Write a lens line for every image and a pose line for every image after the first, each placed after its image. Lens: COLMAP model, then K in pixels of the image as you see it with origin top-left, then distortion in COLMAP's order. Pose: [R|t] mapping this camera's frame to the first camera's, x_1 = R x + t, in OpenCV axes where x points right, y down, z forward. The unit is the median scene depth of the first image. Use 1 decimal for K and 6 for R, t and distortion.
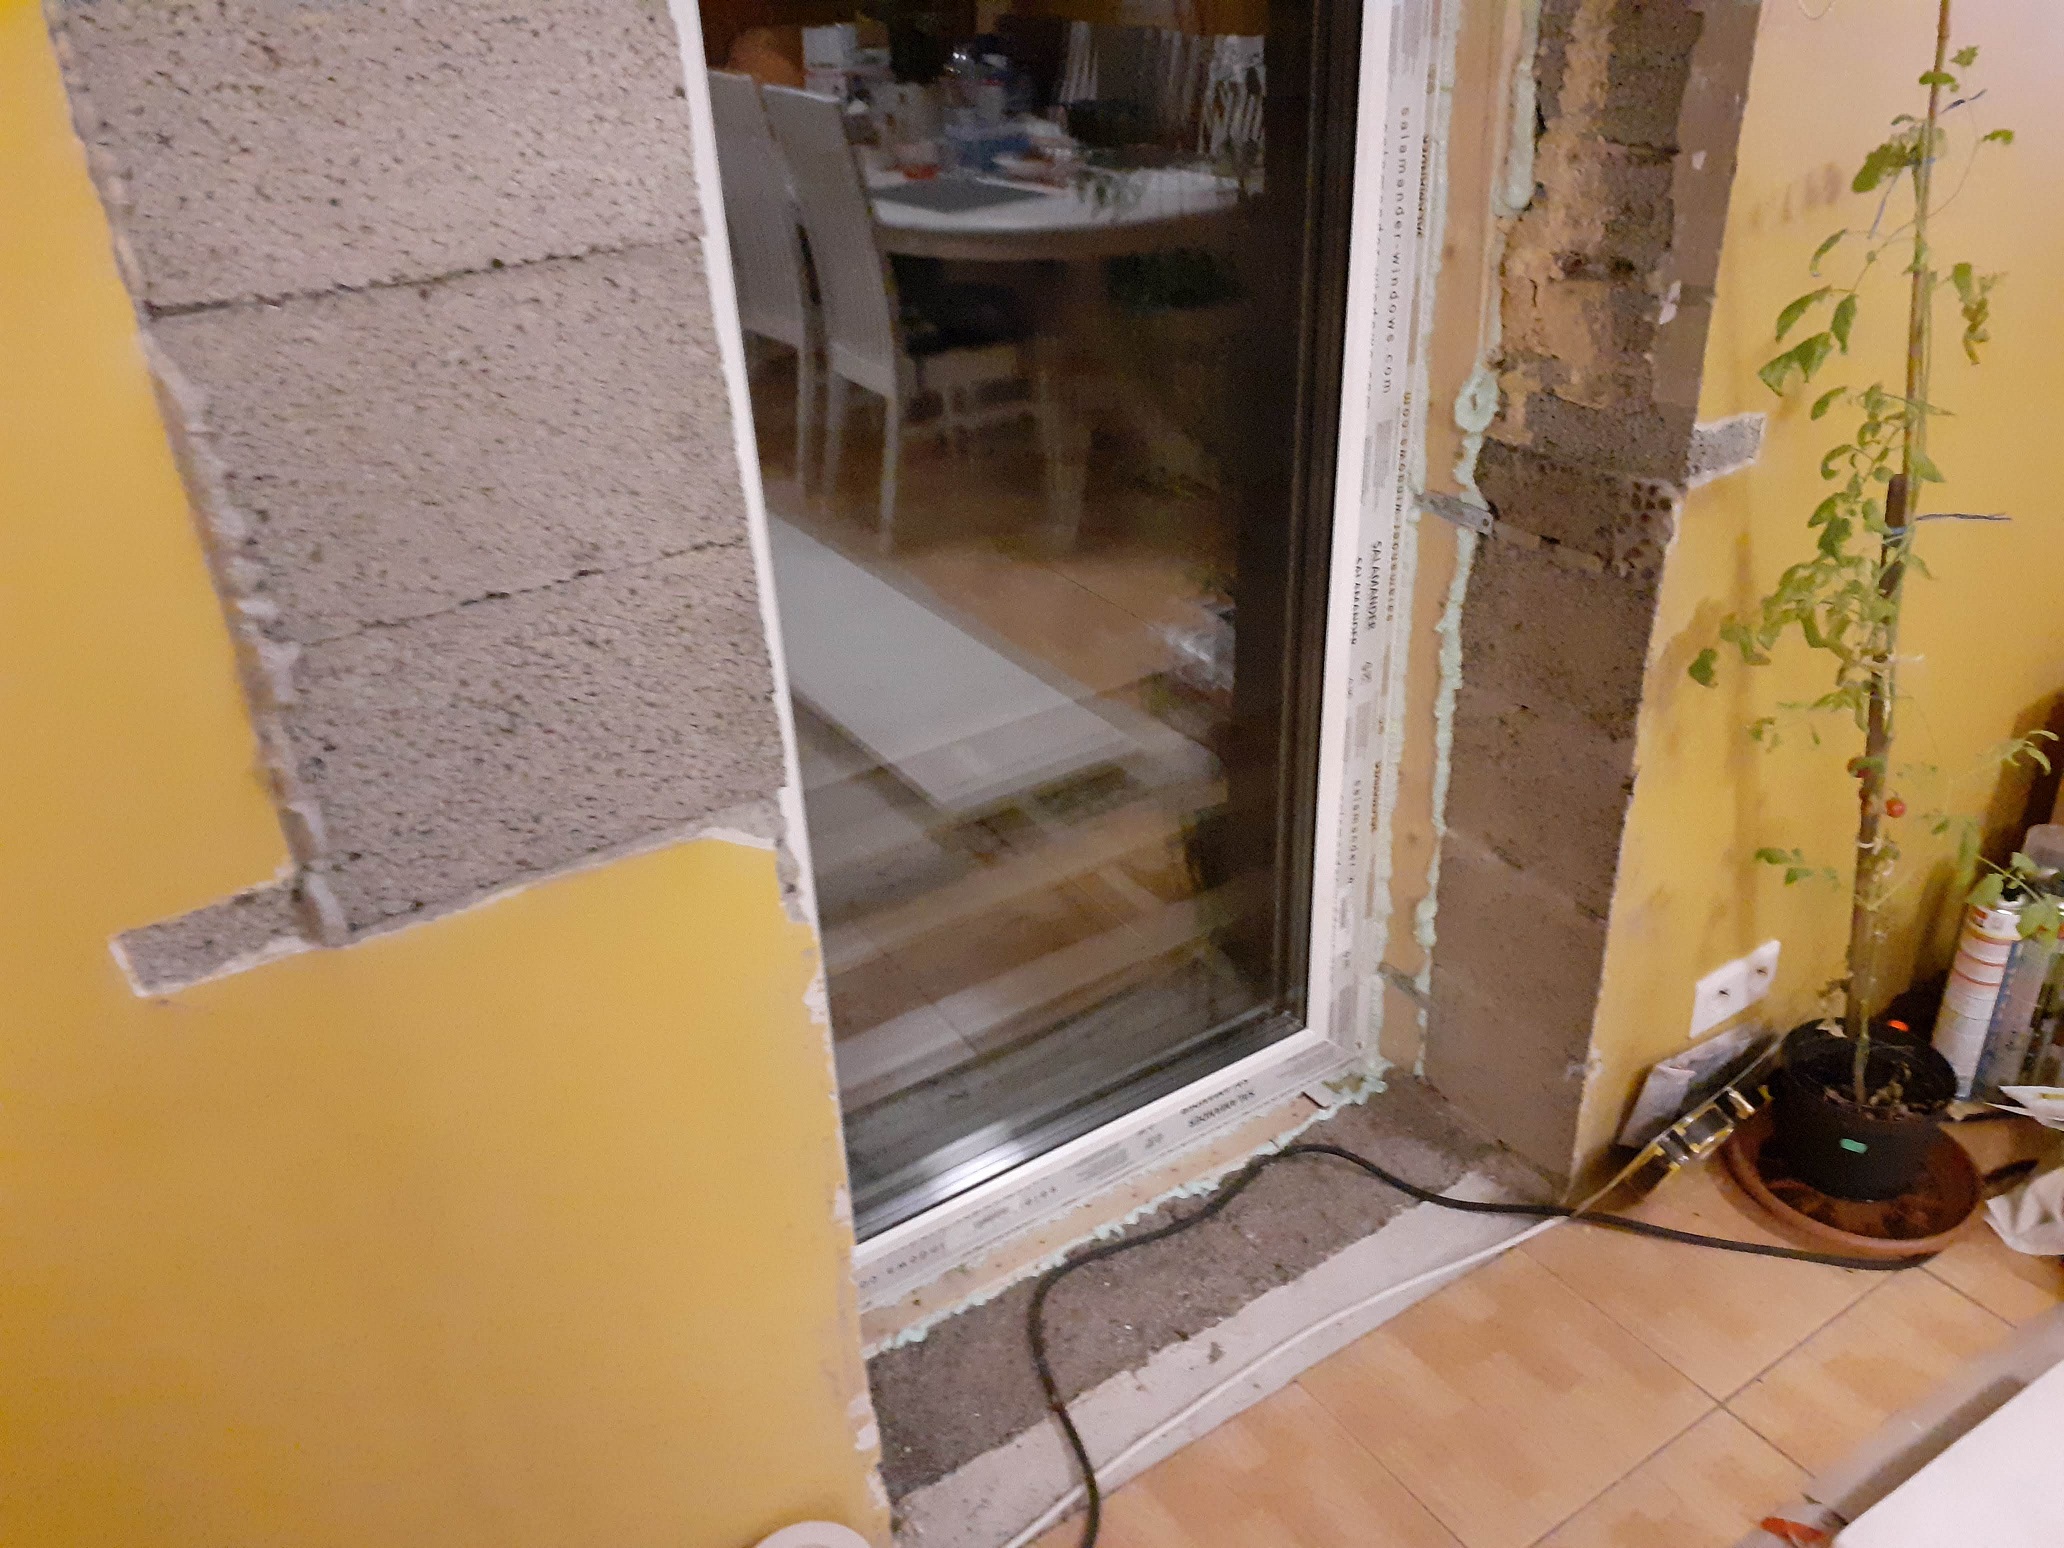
lens RADIAL K [[1658.6, 0, 1021.4], [0, 1658.6, 775.3], [0, 0, 1]] dist [0.069472, -0.101427]
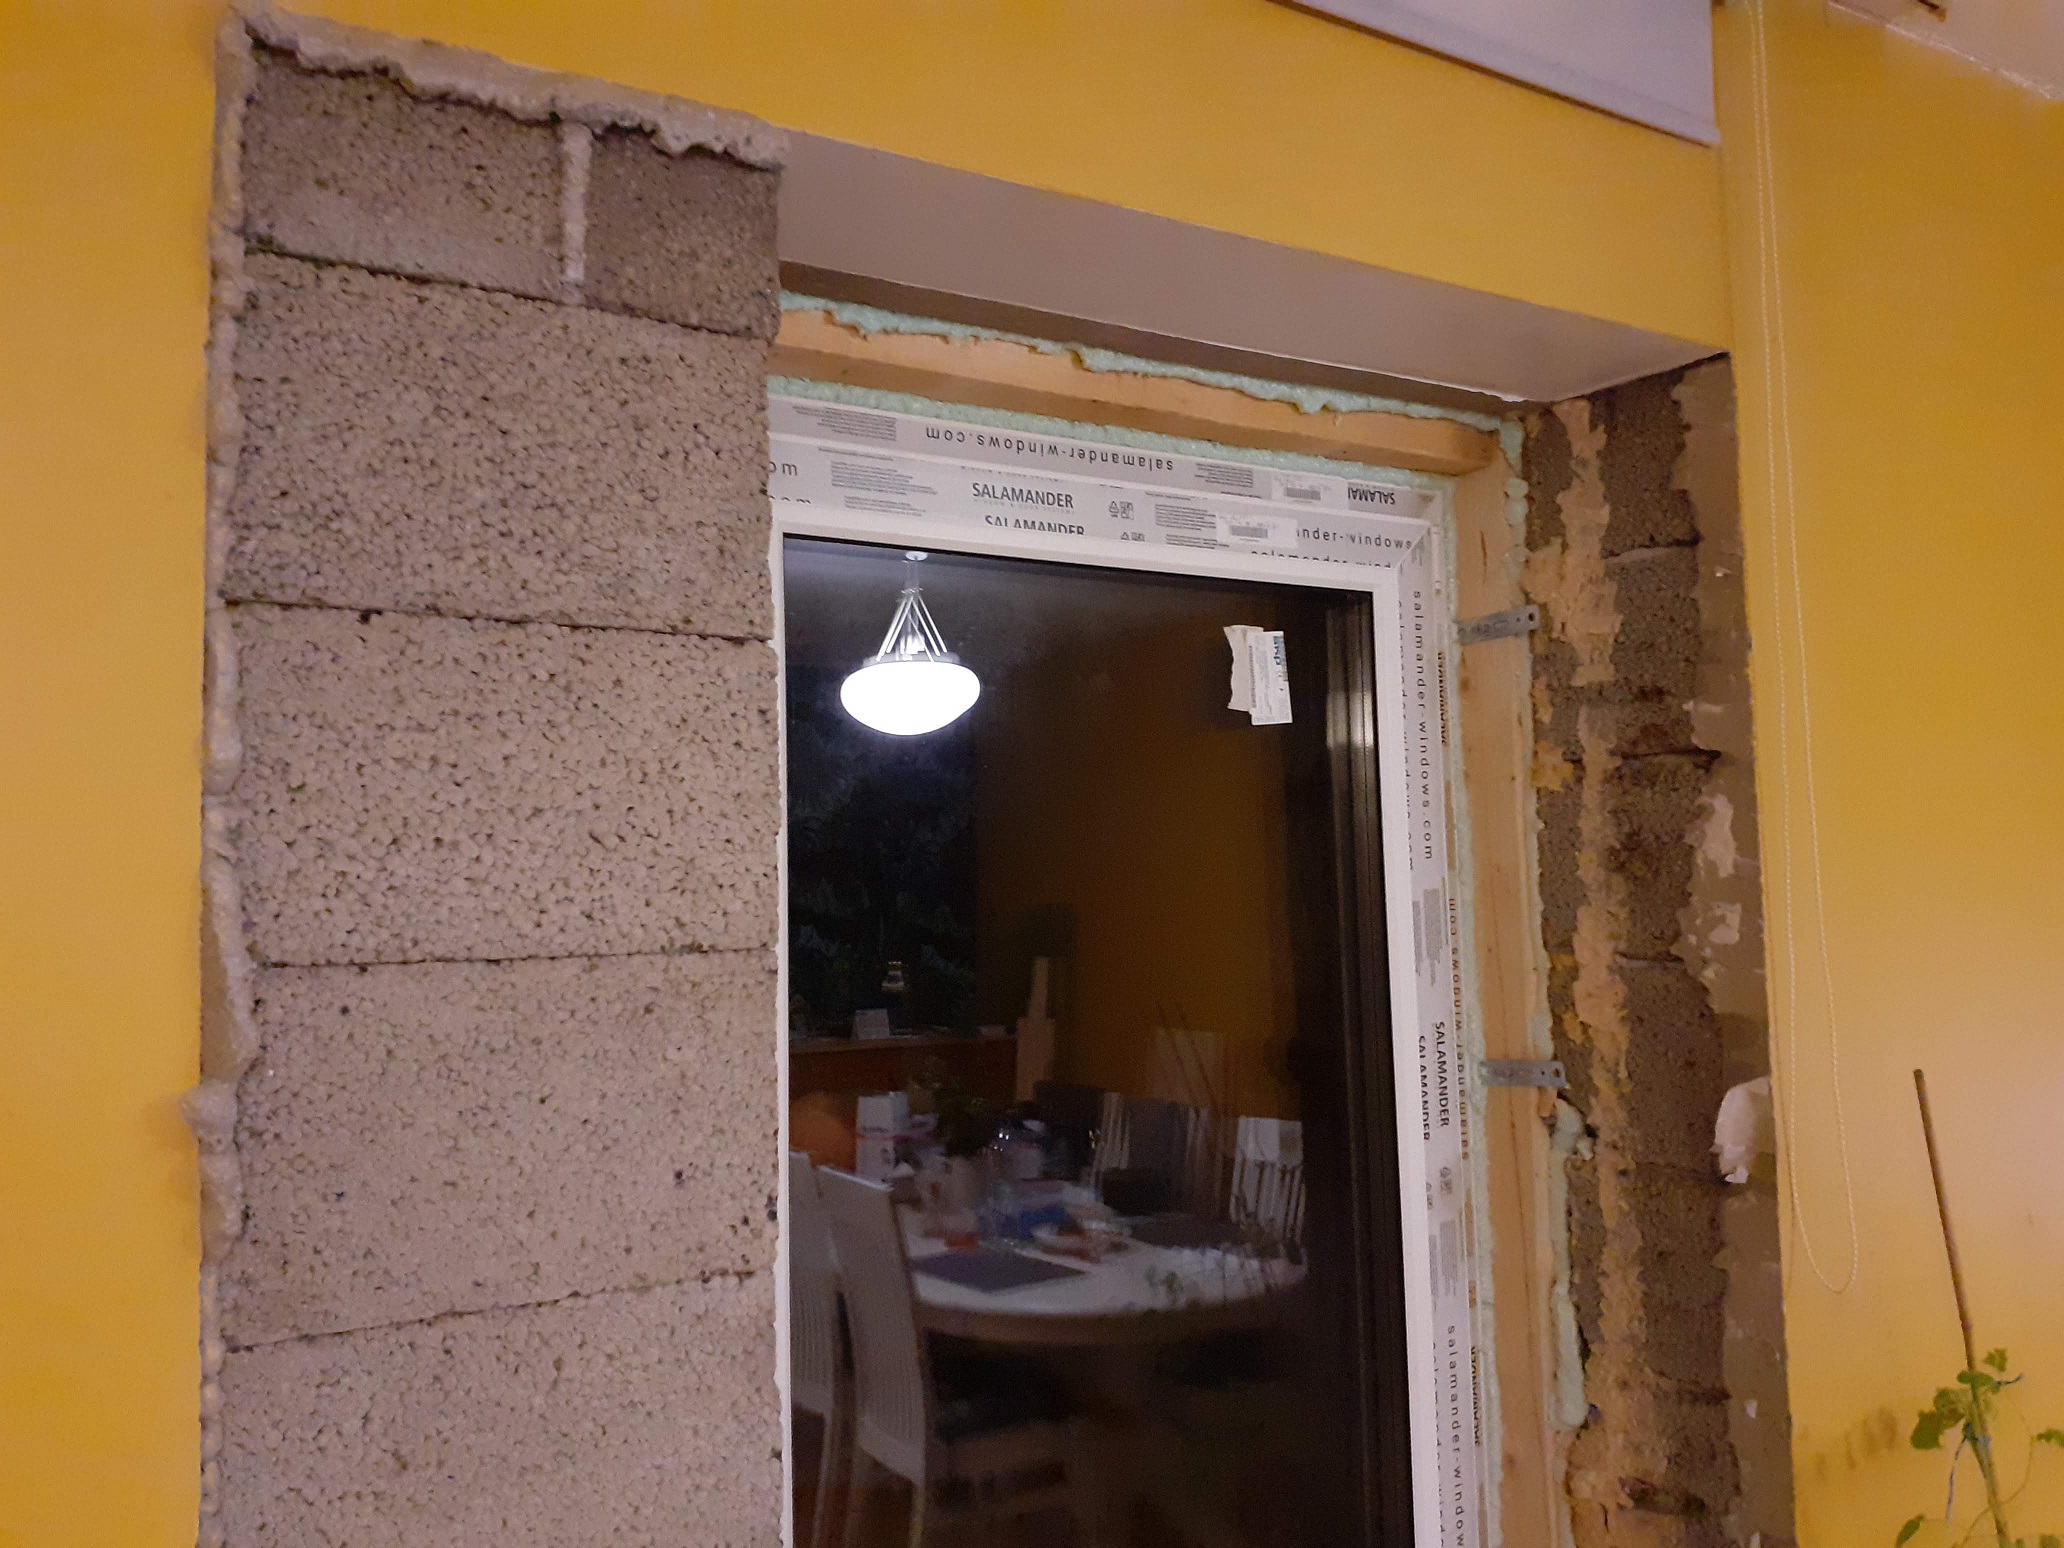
lens RADIAL K [[1658.6, 0, 1012.1], [0, 1658.6, 753.8], [0, 0, 1]] dist [0.069472, -0.101427]
pose [[0.999582, 0.018427, -0.022275, -0.027908], [-0.027554, 0.840367, -0.541317, -0.141416], [0.008745, 0.541704, 0.840524, -0.070620]]
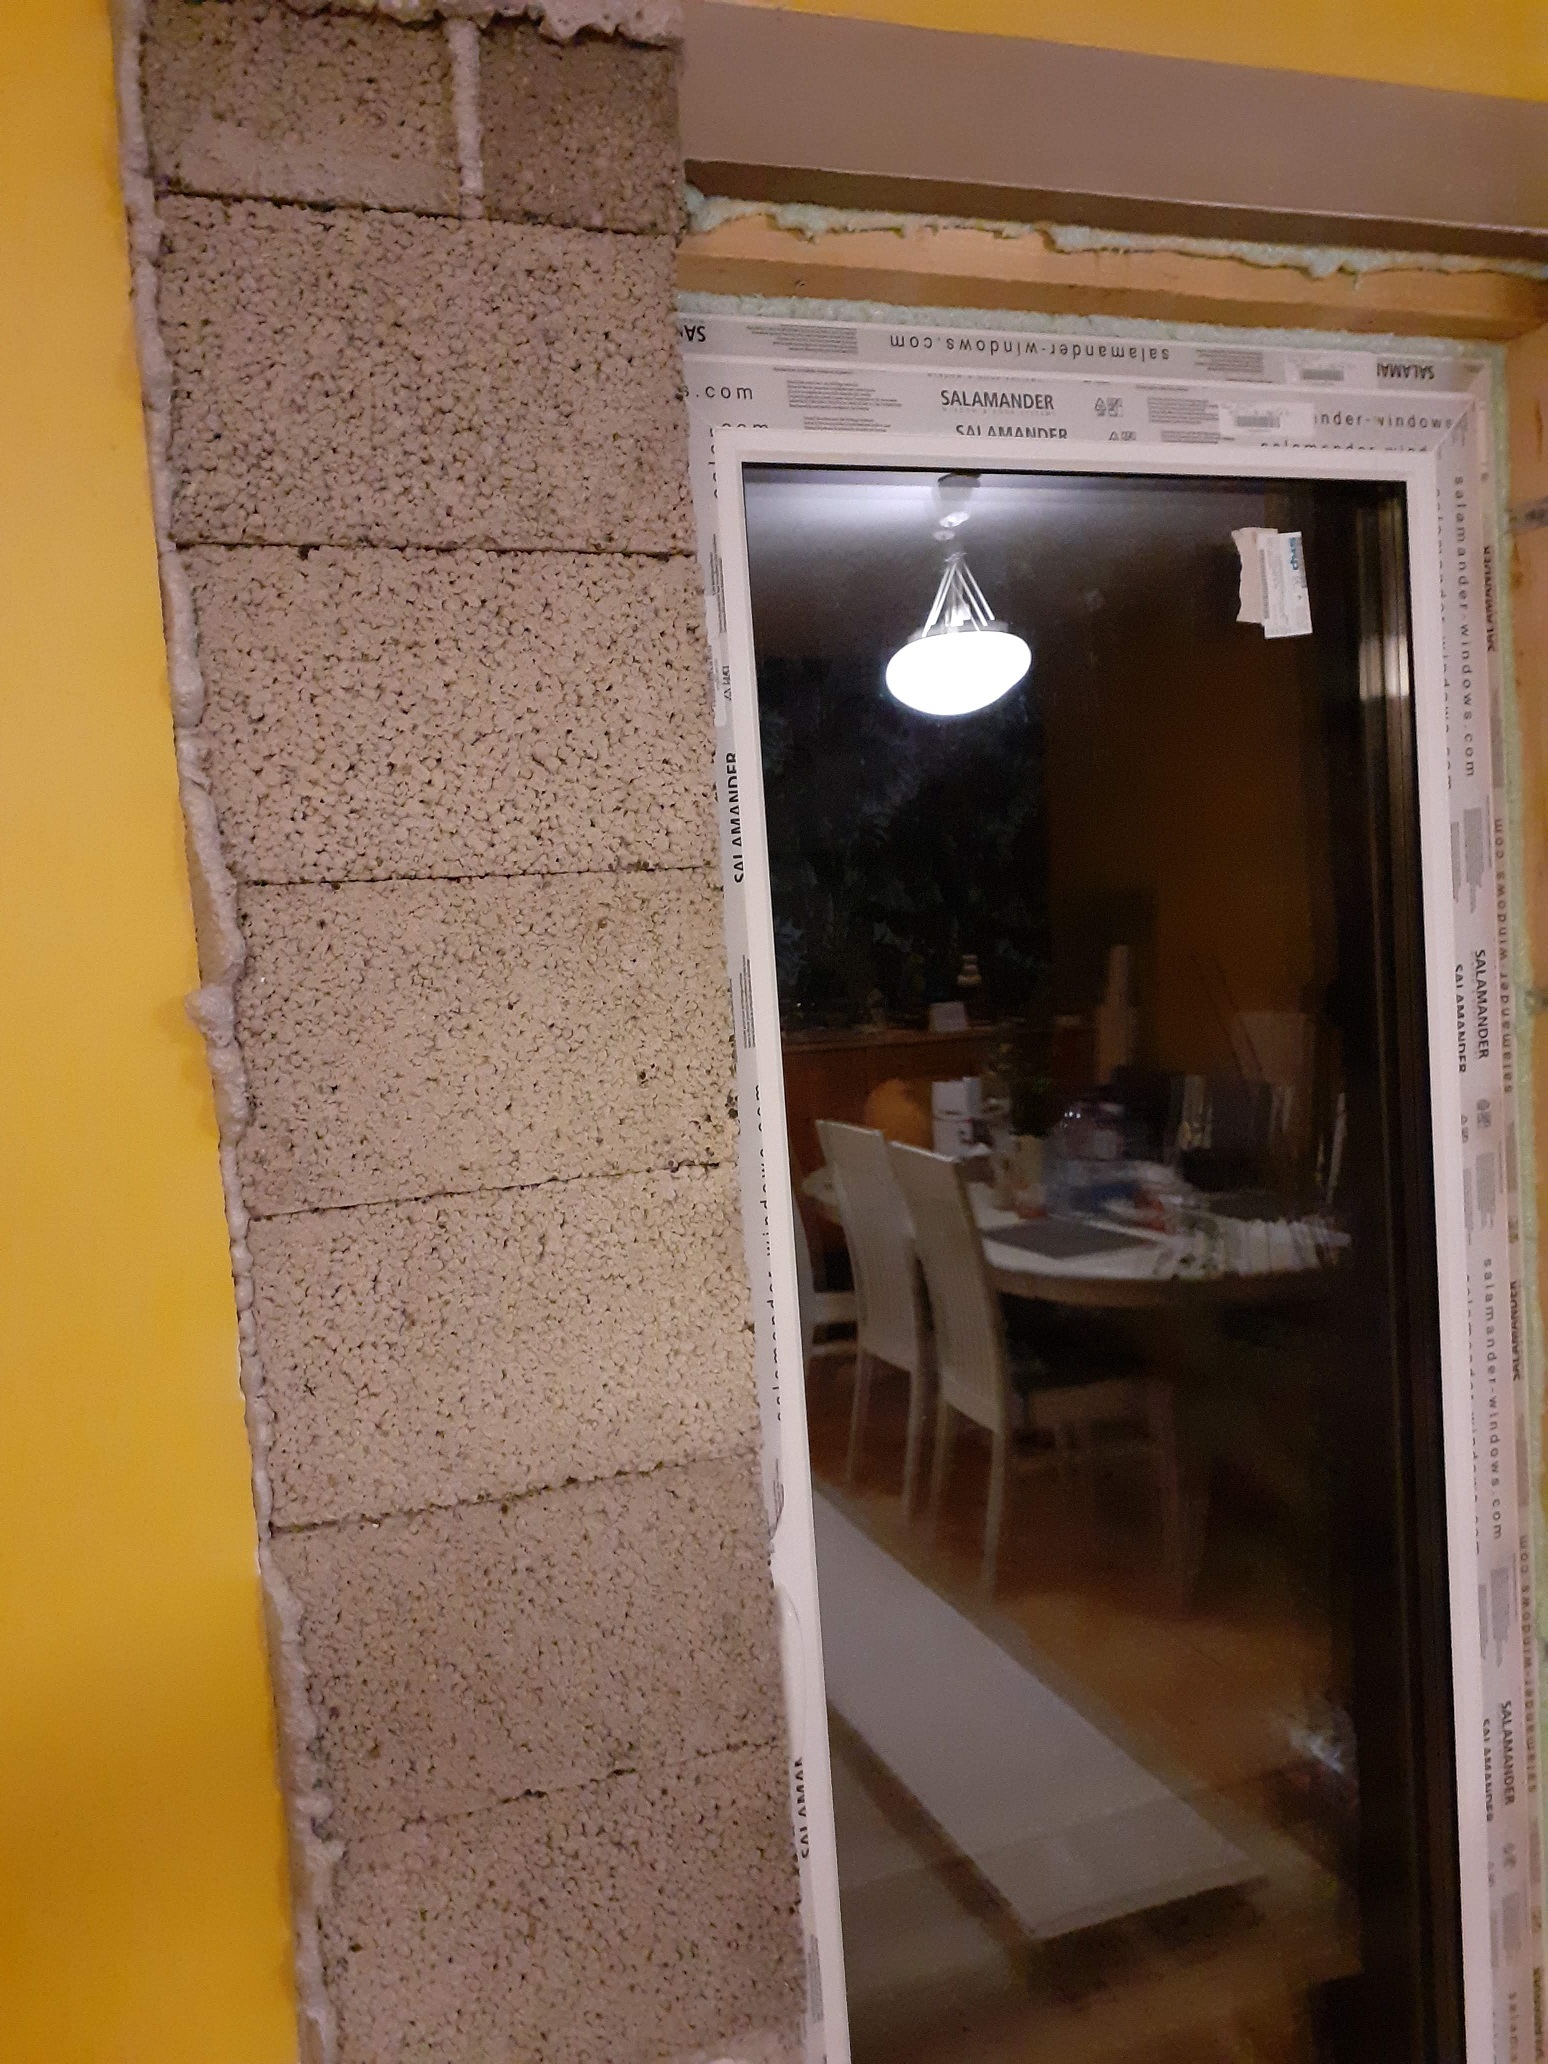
lens RADIAL K [[1658.6, 0, 767.7], [0, 1658.6, 1035.1], [0, 0, 1]] dist [0.069472, -0.101427]
pose [[0.973416, -0.003685, -0.229013, 0.043251], [-0.087776, 0.917530, -0.387857, -0.102649], [0.211556, 0.397649, 0.892816, -0.048824]]
